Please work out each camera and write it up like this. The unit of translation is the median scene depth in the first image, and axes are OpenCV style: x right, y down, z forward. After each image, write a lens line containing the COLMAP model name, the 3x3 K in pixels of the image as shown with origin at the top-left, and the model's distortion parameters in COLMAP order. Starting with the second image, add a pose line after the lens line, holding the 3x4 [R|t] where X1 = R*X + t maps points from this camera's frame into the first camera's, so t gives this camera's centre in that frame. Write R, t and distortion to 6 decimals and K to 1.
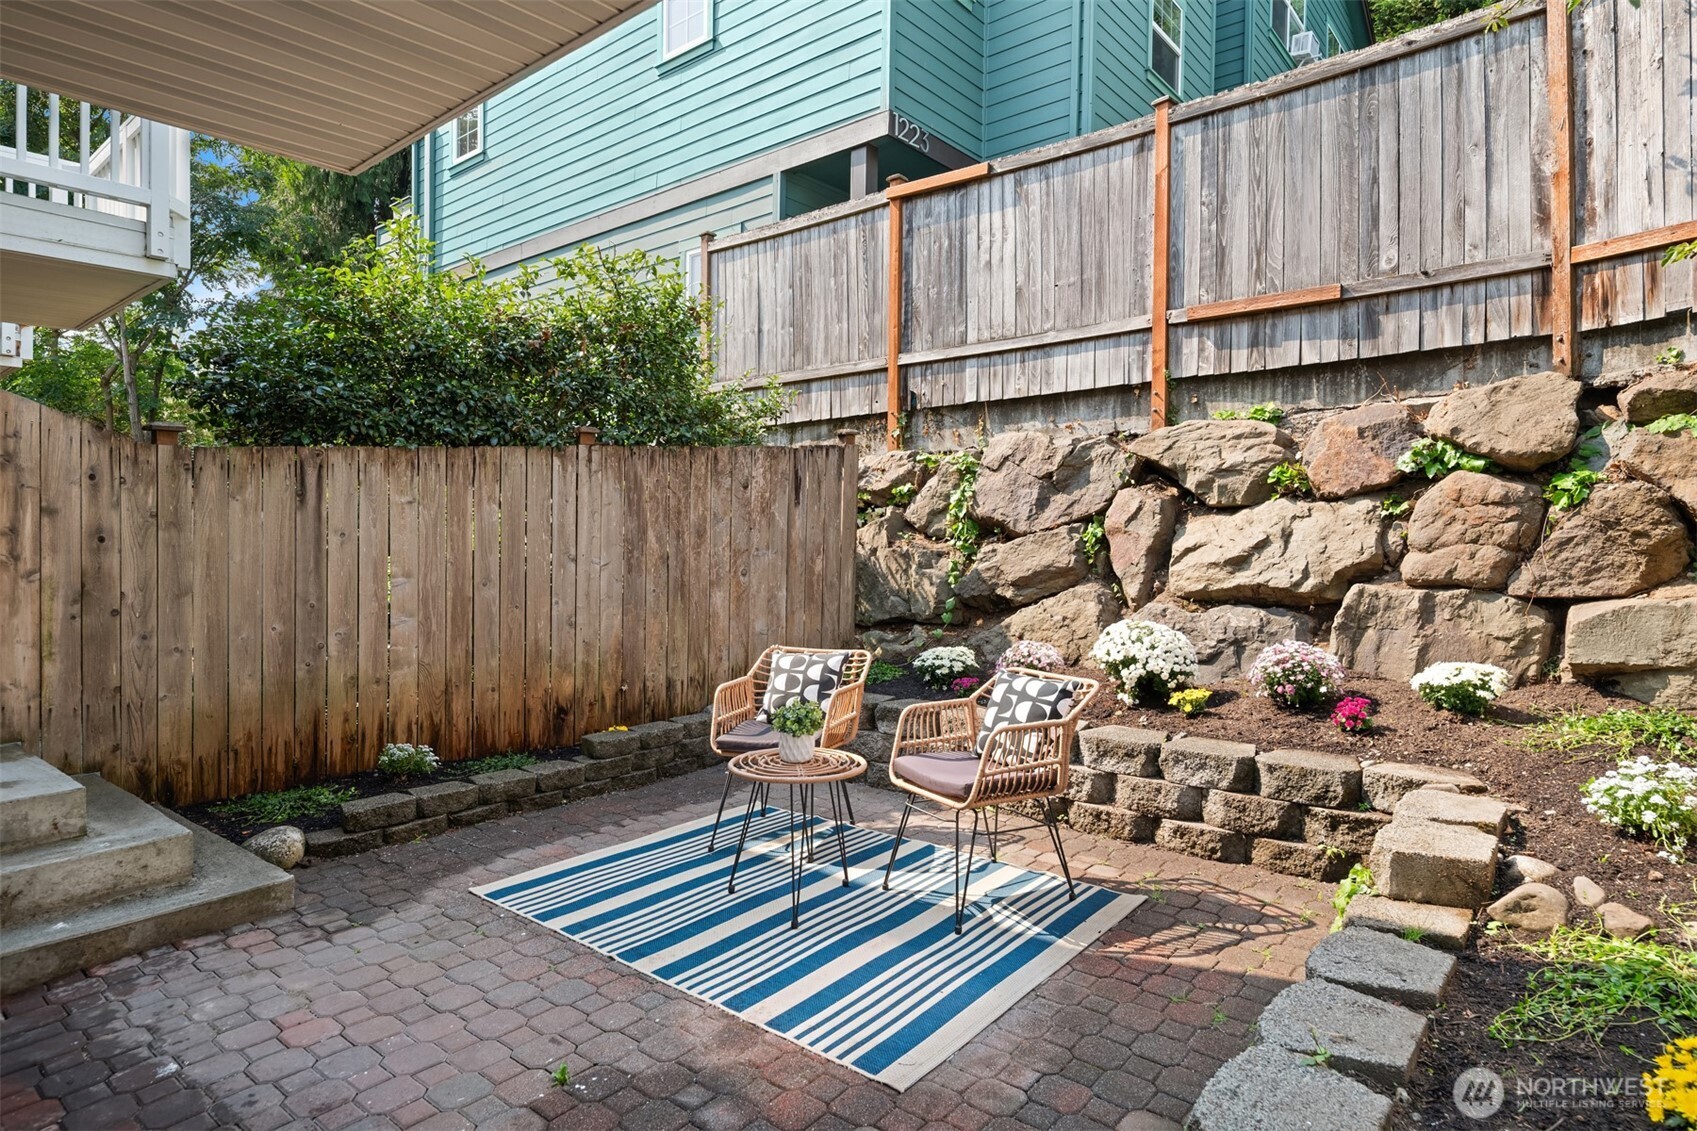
lens RADIAL K [[941.3, 0, 844.5], [0, 941.3, 524.1], [0, 0, 1]] dist [-0.001728, -0.000851]
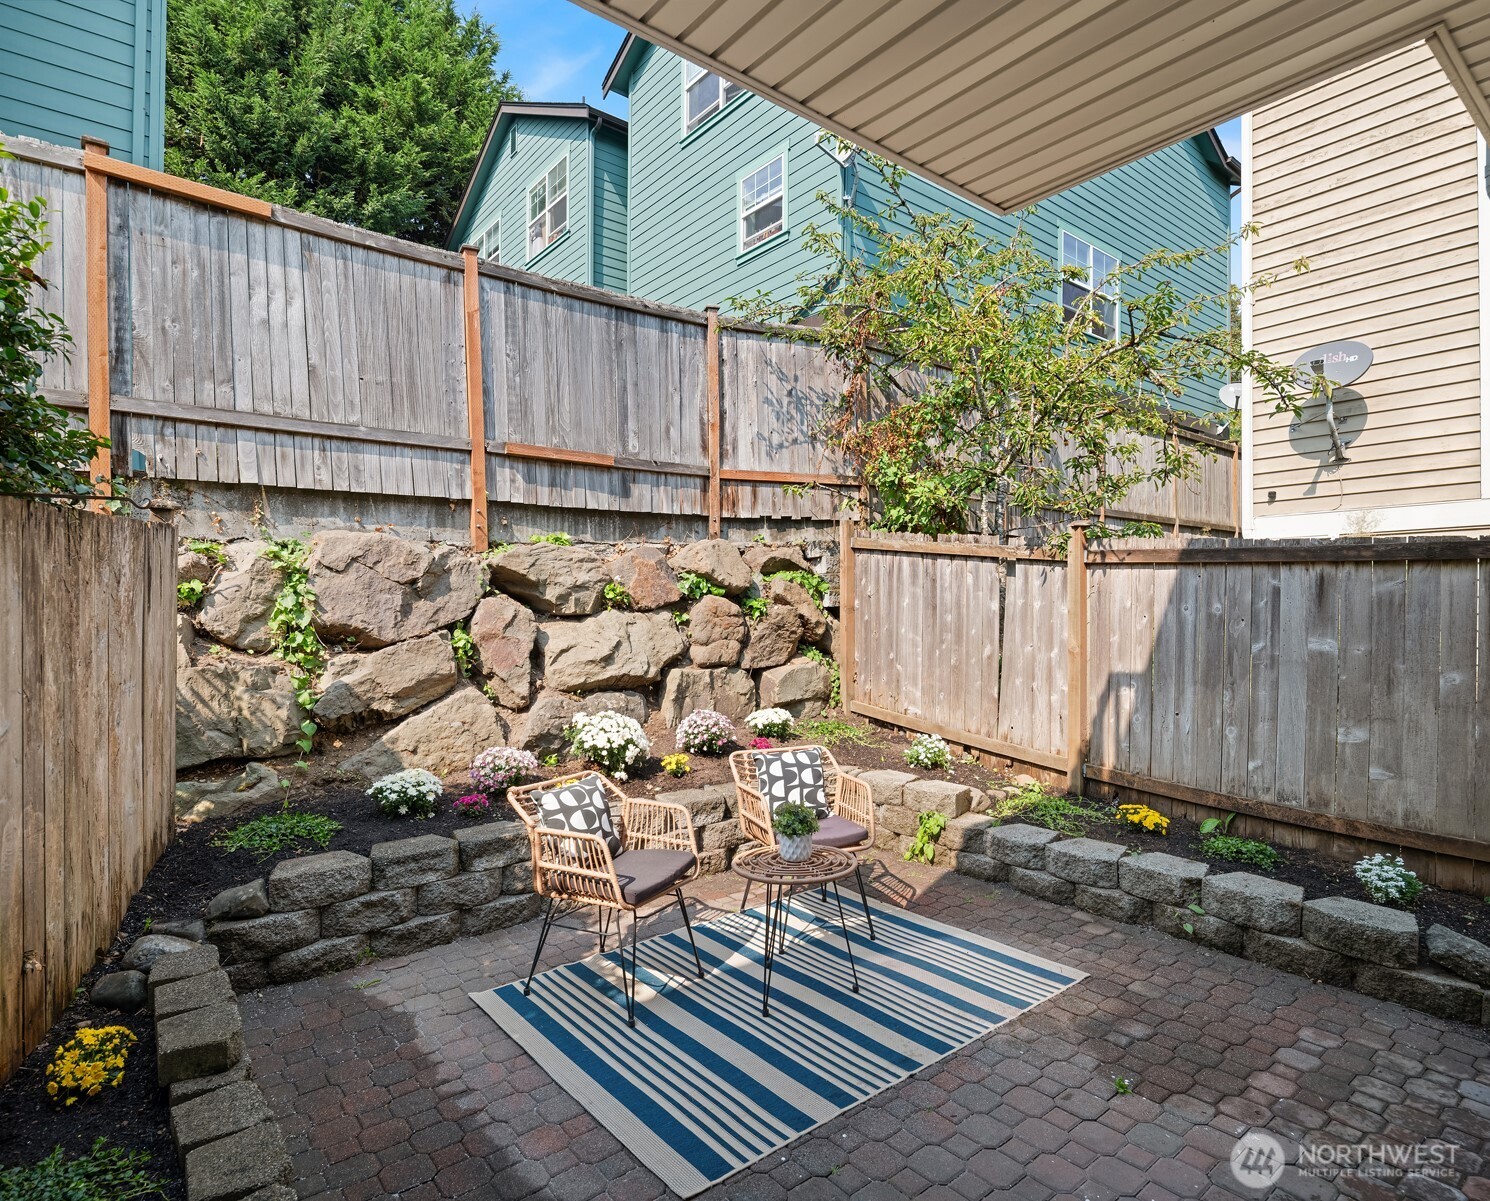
lens RADIAL K [[826.4, 0, 782.6], [0, 826.4, 603.7], [0, 0, 1]] dist [-0.002821, -0.001234]
pose [[0.179811, 0.010765, 0.983642, -0.579697], [-0.001487, 0.999942, -0.010671, -0.020746], [-0.983700, 0.000456, 0.179817, 0.487691]]
